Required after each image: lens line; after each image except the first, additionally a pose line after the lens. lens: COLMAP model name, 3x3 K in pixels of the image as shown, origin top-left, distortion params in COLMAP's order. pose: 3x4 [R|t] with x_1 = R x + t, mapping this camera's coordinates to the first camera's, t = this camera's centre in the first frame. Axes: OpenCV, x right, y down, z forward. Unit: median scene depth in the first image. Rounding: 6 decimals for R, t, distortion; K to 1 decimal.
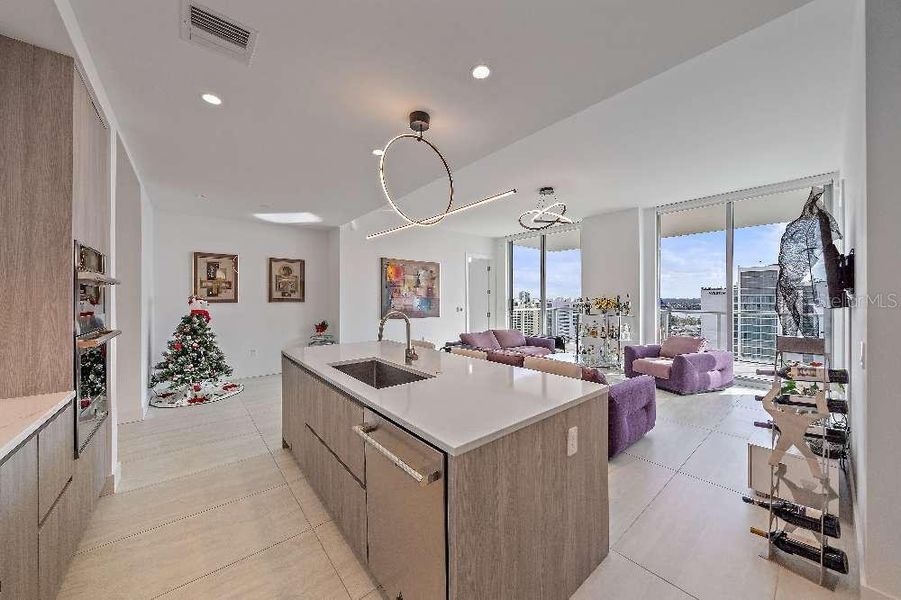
lens RADIAL K [[317.3, 0, 450.5], [0, 317.3, 300.0], [0, 0, 1]] dist [0.001688, 0.000069]
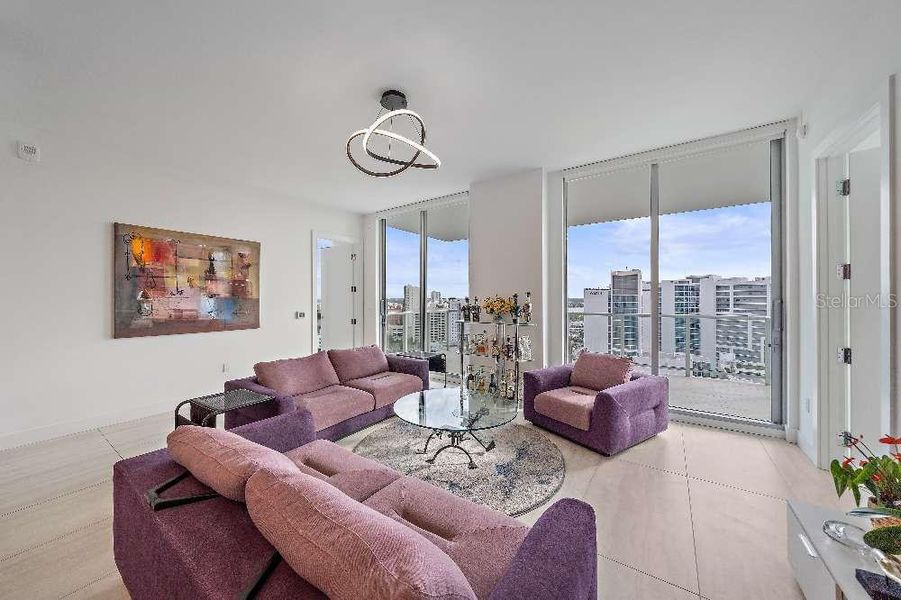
lens RADIAL K [[317.3, 0, 450.5], [0, 317.3, 300.0], [0, 0, 1]] dist [0.001688, 0.000069]
pose [[0.960835, -0.002834, 0.277107, 0.198266], [0.002454, 0.999996, 0.001716, -0.002978], [-0.277111, -0.000968, 0.960838, 0.369319]]
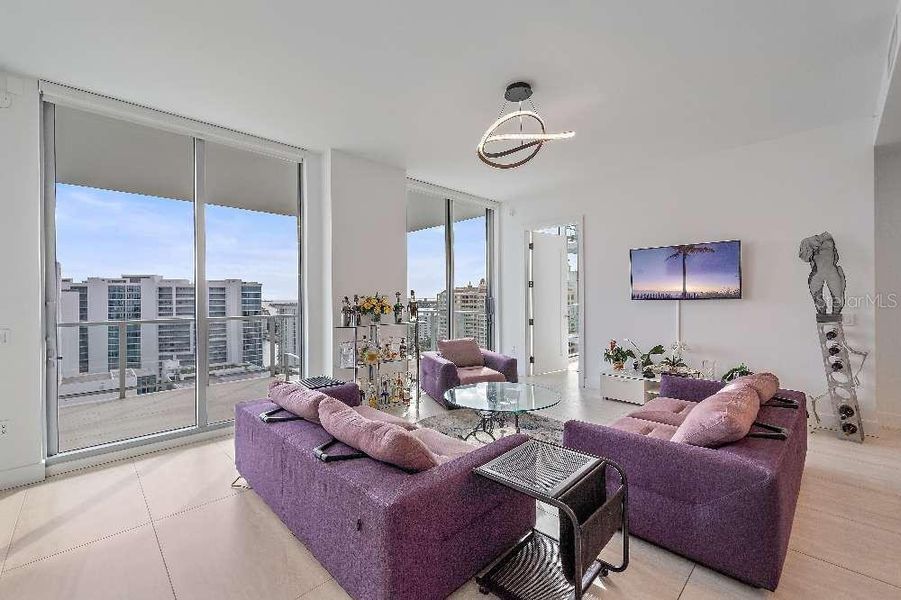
lens RADIAL K [[373.3, 0, 432.3], [0, 373.3, 298.7], [0, 0, 1]] dist [0.012699, 0.000251]
pose [[-0.050720, -0.000484, 0.998713, -0.264288], [0.012488, 0.999921, 0.001119, -0.001207], [-0.998635, 0.012529, -0.050710, 0.966017]]
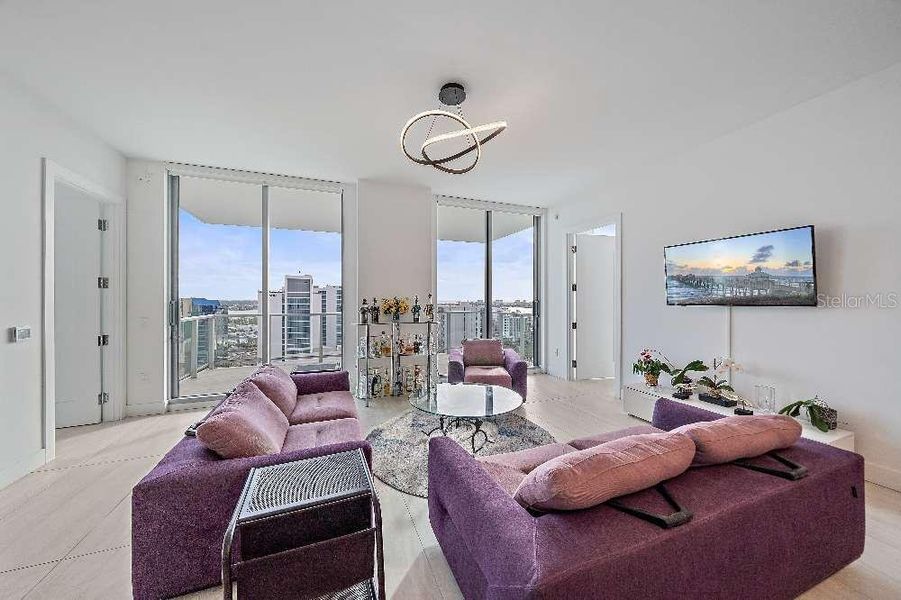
lens RADIAL K [[305.0, 0, 439.4], [0, 305.0, 300.2], [0, 0, 1]] dist [-0.000306, -0.000123]
pose [[0.334042, 0.000248, 0.942558, -0.151302], [0.003159, 0.999994, -0.001383, -0.001949], [-0.942553, 0.003440, 0.334040, 0.698475]]
